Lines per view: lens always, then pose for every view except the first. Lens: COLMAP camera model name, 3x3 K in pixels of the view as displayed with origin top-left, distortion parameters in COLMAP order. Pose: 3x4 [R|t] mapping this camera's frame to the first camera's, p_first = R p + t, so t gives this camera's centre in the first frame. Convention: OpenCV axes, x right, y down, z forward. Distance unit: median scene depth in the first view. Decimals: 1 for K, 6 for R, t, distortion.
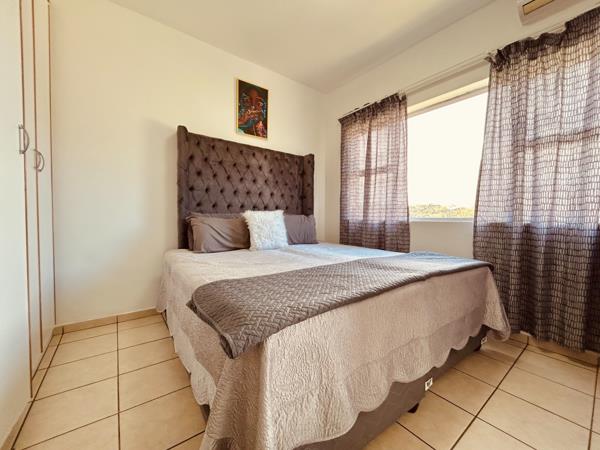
lens RADIAL K [[241.5, 0, 300.0], [0, 241.5, 225.0], [0, 0, 1]] dist [-0.000833, 0.000384]
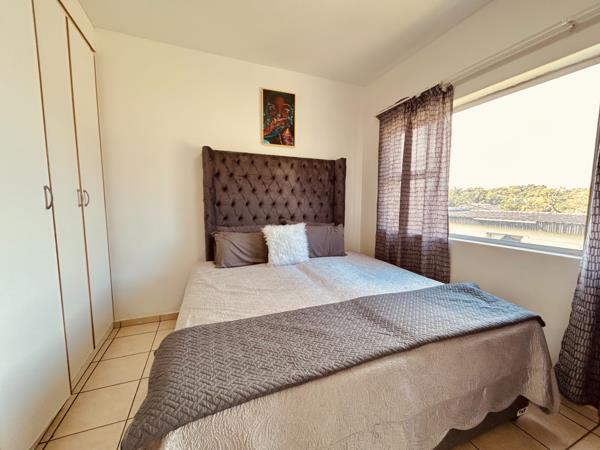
lens RADIAL K [[241.5, 0, 300.0], [0, 241.5, 225.0], [0, 0, 1]] dist [-0.000833, 0.000384]
pose [[0.964890, 0.021998, -0.261731, 0.164051], [-0.004434, 0.997709, 0.067508, -0.119295], [0.262616, -0.063977, 0.962777, 0.057128]]
